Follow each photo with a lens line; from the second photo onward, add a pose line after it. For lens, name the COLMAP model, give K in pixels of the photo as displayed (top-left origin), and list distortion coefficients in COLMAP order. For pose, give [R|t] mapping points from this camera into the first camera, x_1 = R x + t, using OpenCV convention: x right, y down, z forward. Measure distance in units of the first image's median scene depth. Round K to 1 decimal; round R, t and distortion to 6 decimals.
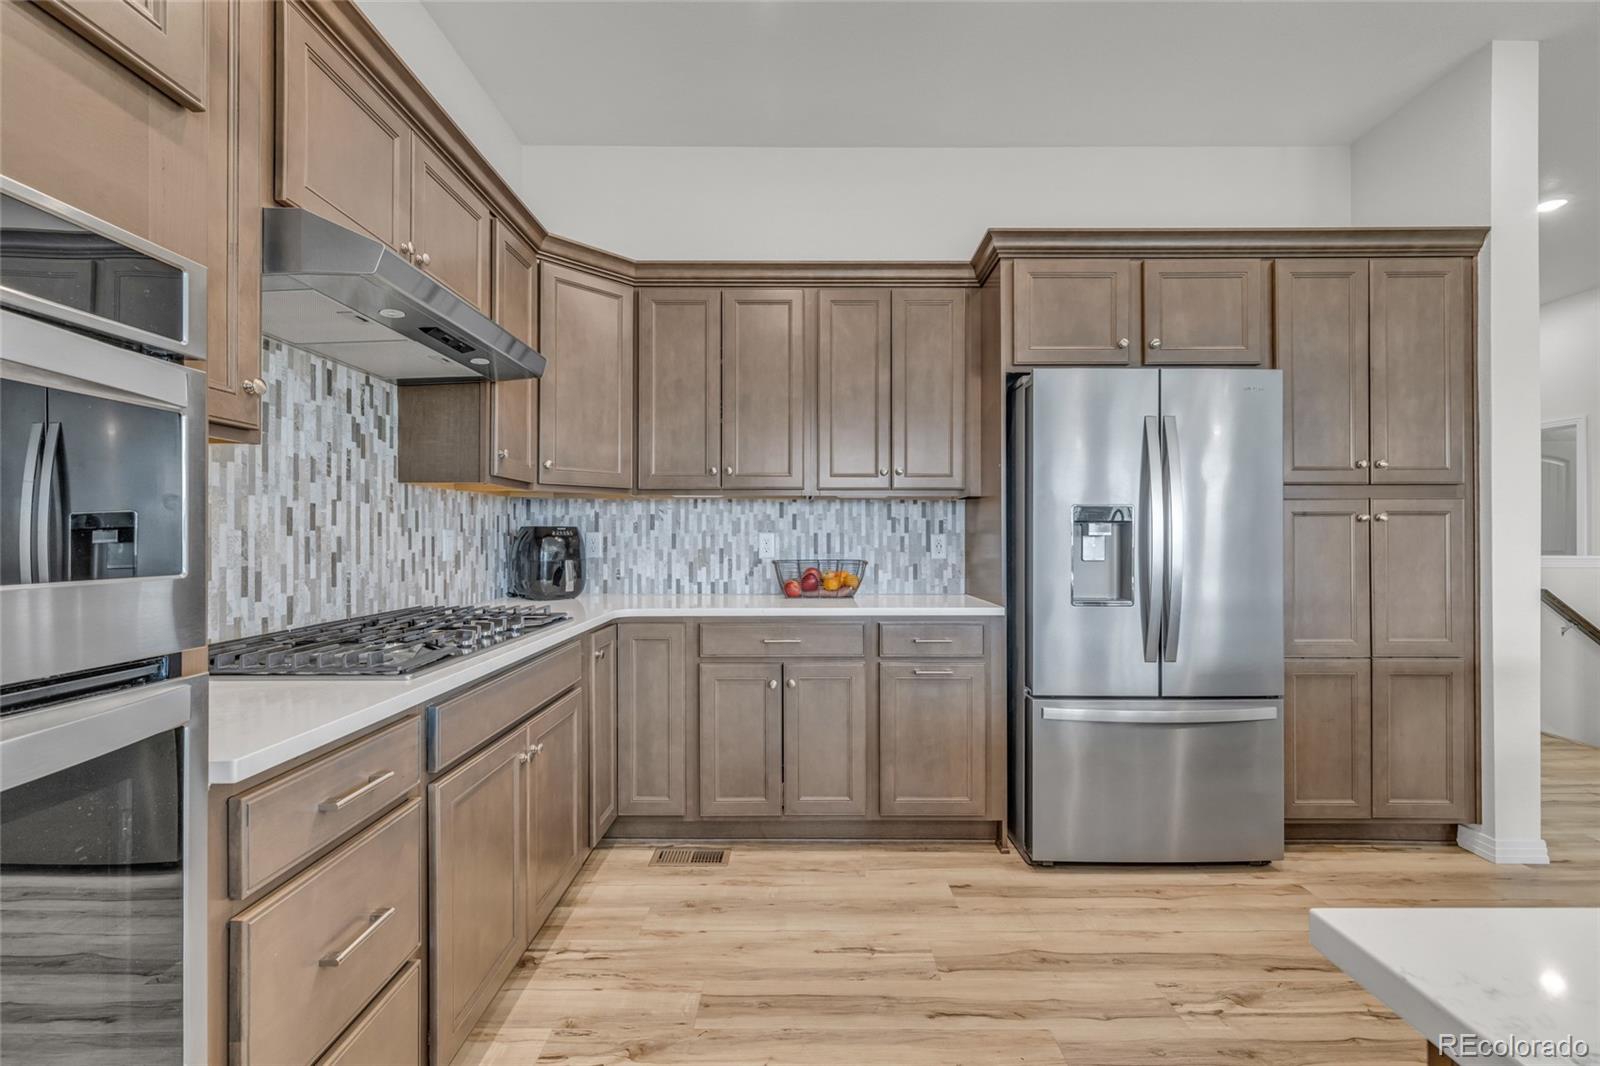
lens RADIAL K [[668.1, 0, 807.0], [0, 668.1, 529.7], [0, 0, 1]] dist [0.001710, 0.000373]
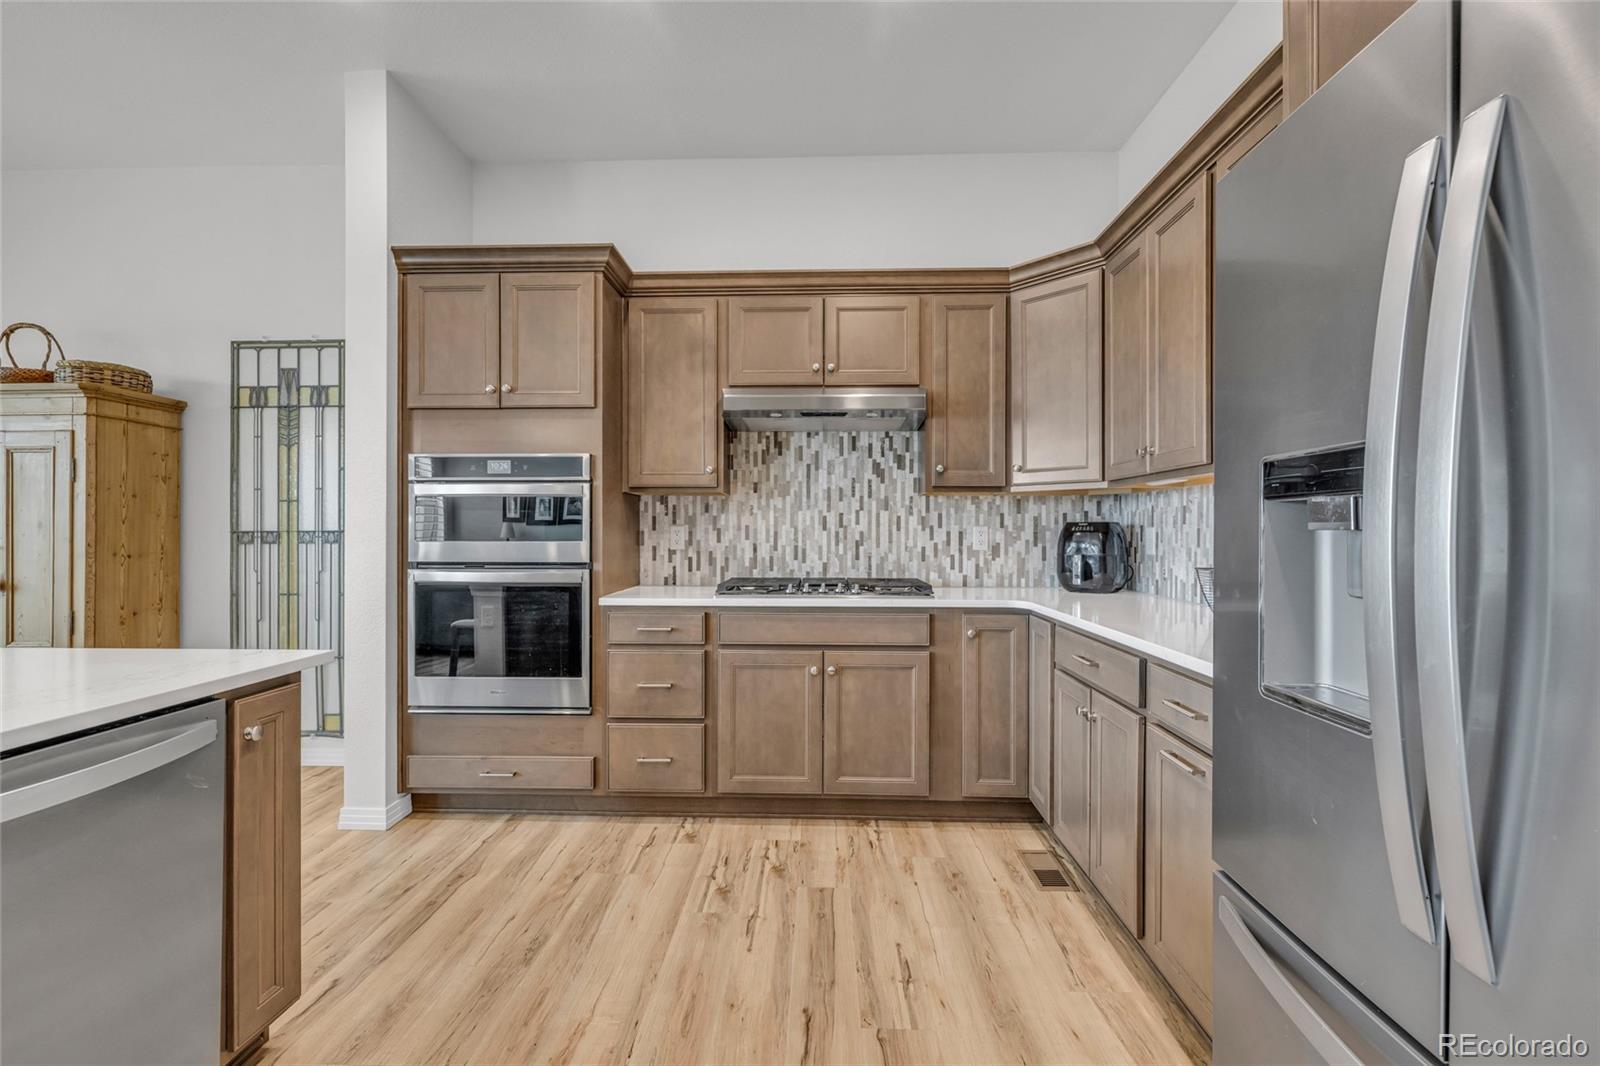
lens RADIAL K [[679.3, 0, 801.3], [0, 679.3, 525.6], [0, 0, 1]] dist [-0.001120, -0.000025]
pose [[-0.033026, -0.007413, -0.999427, 1.042537], [0.007552, 0.999942, -0.007666, 0.008115], [0.999426, -0.007800, -0.032968, 0.892173]]
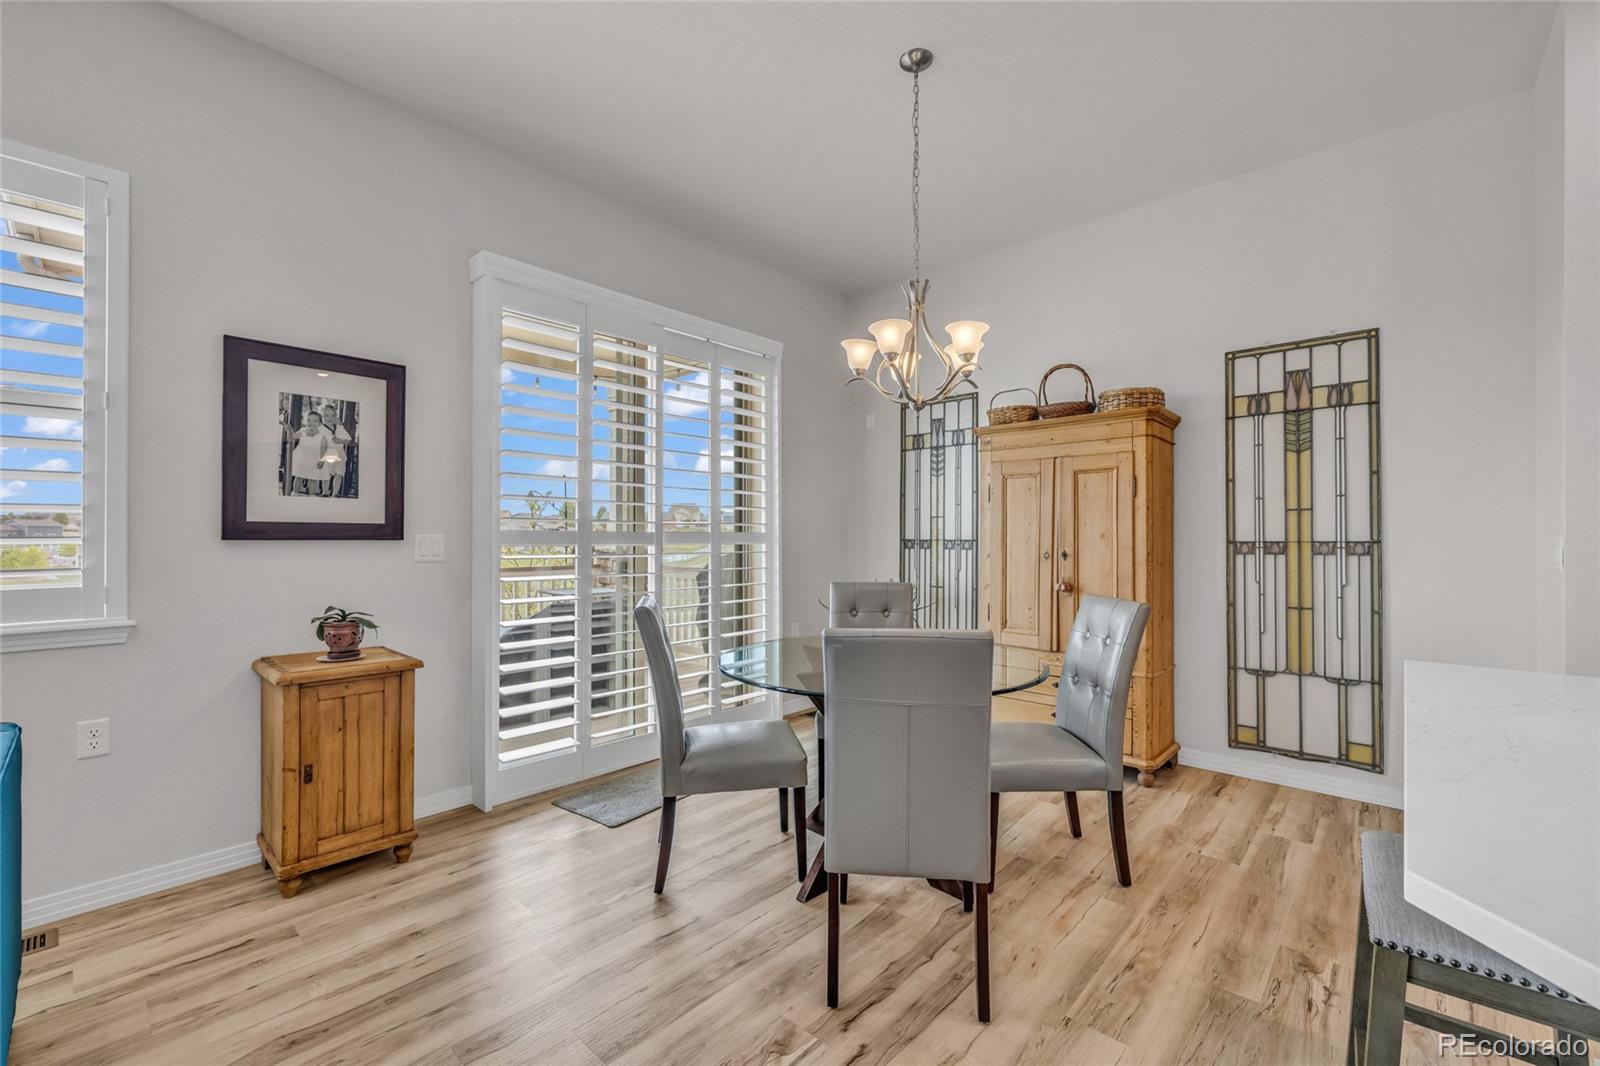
lens RADIAL K [[668.1, 0, 807.0], [0, 668.1, 529.7], [0, 0, 1]] dist [0.001710, 0.000373]
pose [[-0.673878, -0.010507, -0.738768, 1.363979], [0.004817, 0.999815, -0.018613, -0.005534], [0.738827, -0.016101, -0.673703, -0.298176]]
